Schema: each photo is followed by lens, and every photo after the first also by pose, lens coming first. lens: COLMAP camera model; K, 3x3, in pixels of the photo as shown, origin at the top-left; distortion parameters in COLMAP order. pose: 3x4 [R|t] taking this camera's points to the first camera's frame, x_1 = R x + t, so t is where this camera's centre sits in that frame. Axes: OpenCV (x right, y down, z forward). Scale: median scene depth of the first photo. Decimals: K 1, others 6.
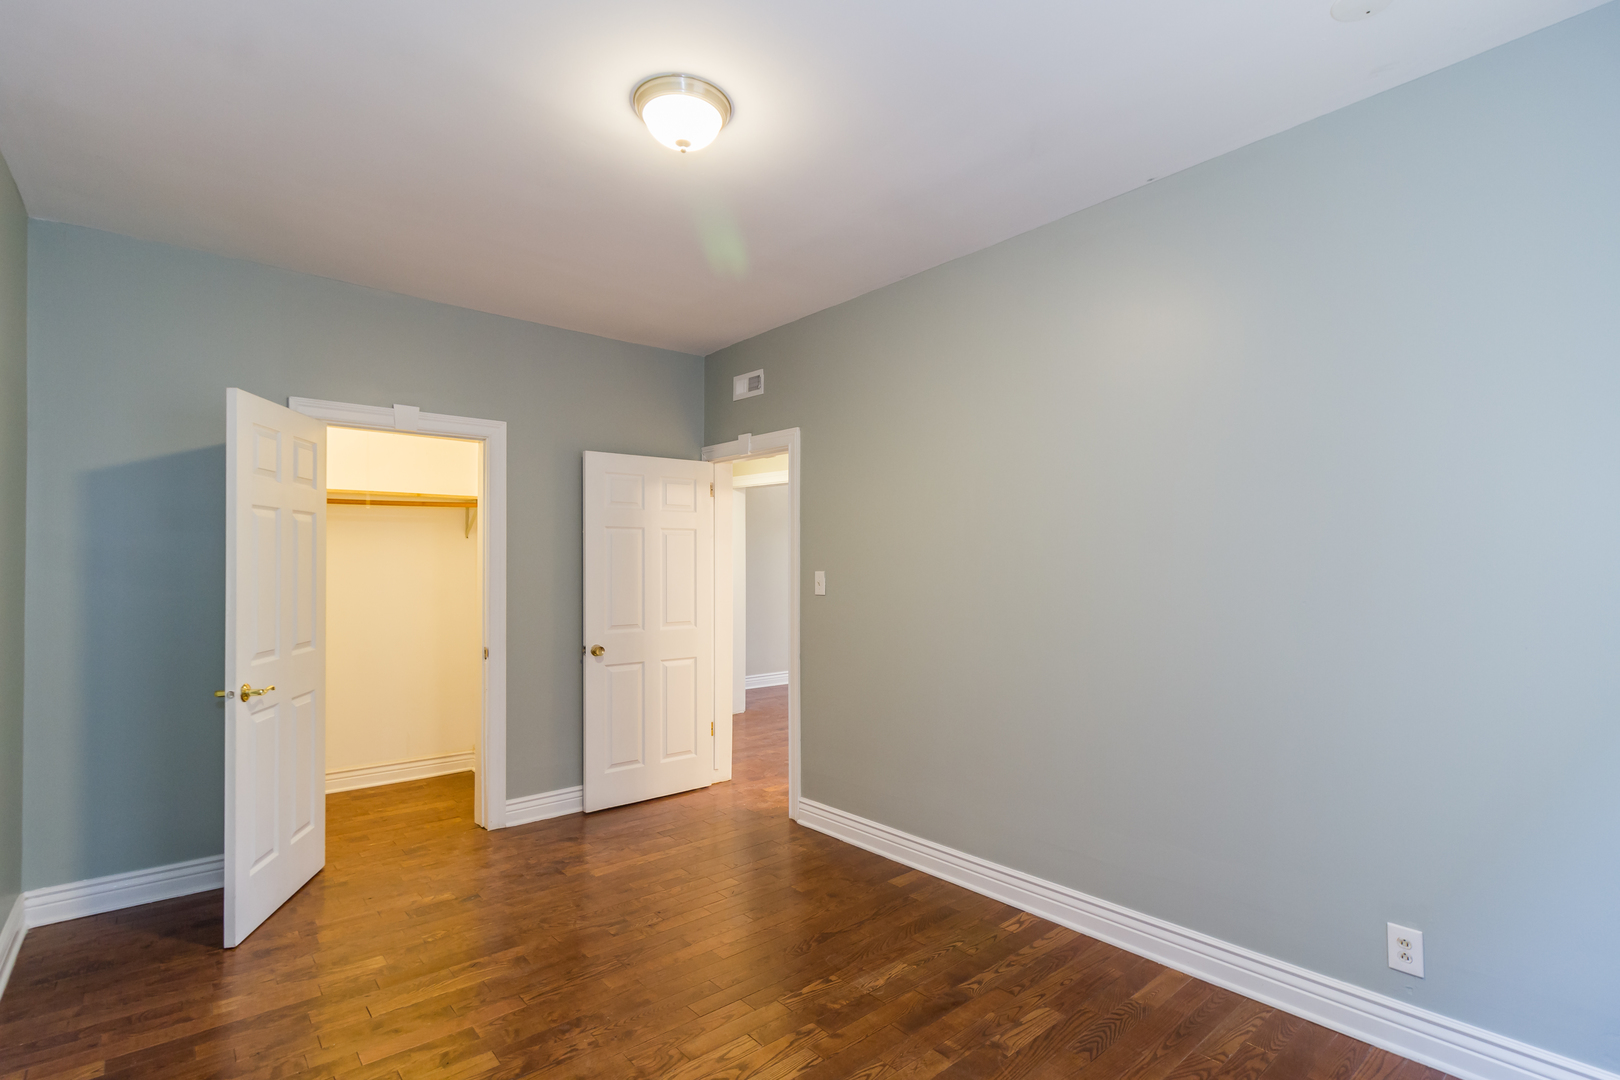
lens RADIAL K [[758.7, 0, 800.9], [0, 758.7, 536.8], [0, 0, 1]] dist [0.004327, 0.000657]
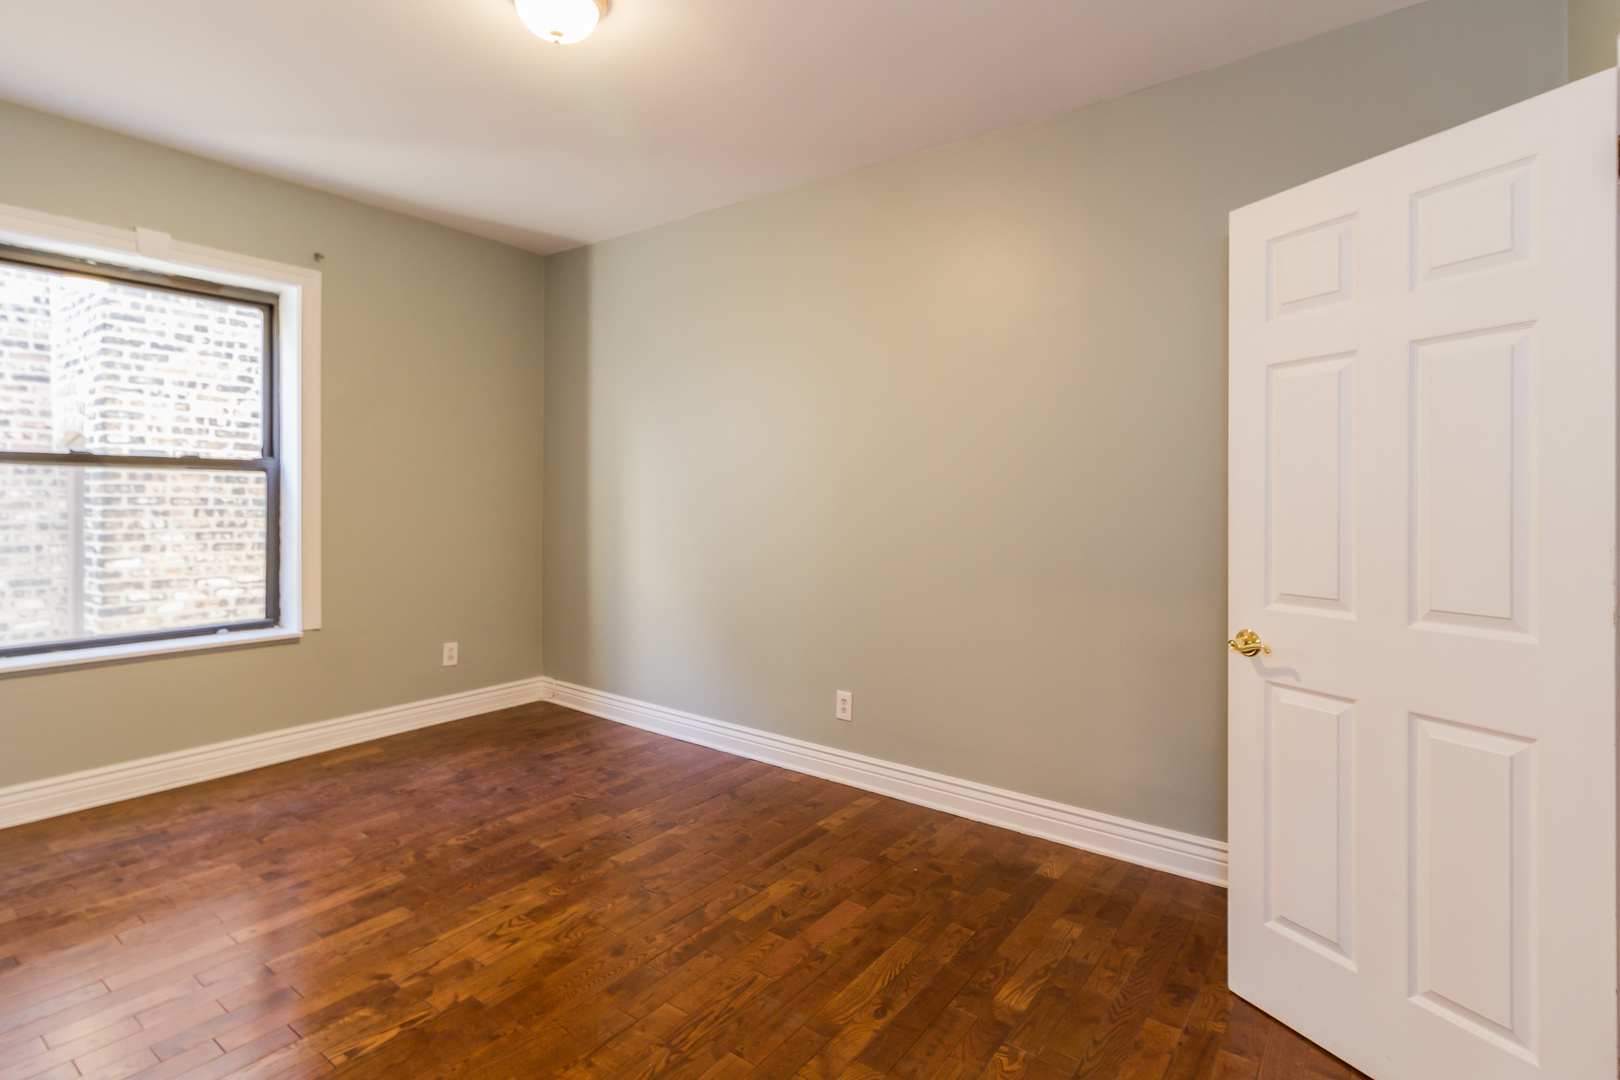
lens RADIAL K [[792.8, 0, 799.5], [0, 792.8, 504.3], [0, 0, 1]] dist [0.008197, -0.000111]
pose [[-0.970625, 0.003992, -0.240566, -0.206072], [0.009039, 0.999761, -0.019882, 0.112940], [0.240429, -0.021473, -0.970429, 1.996062]]
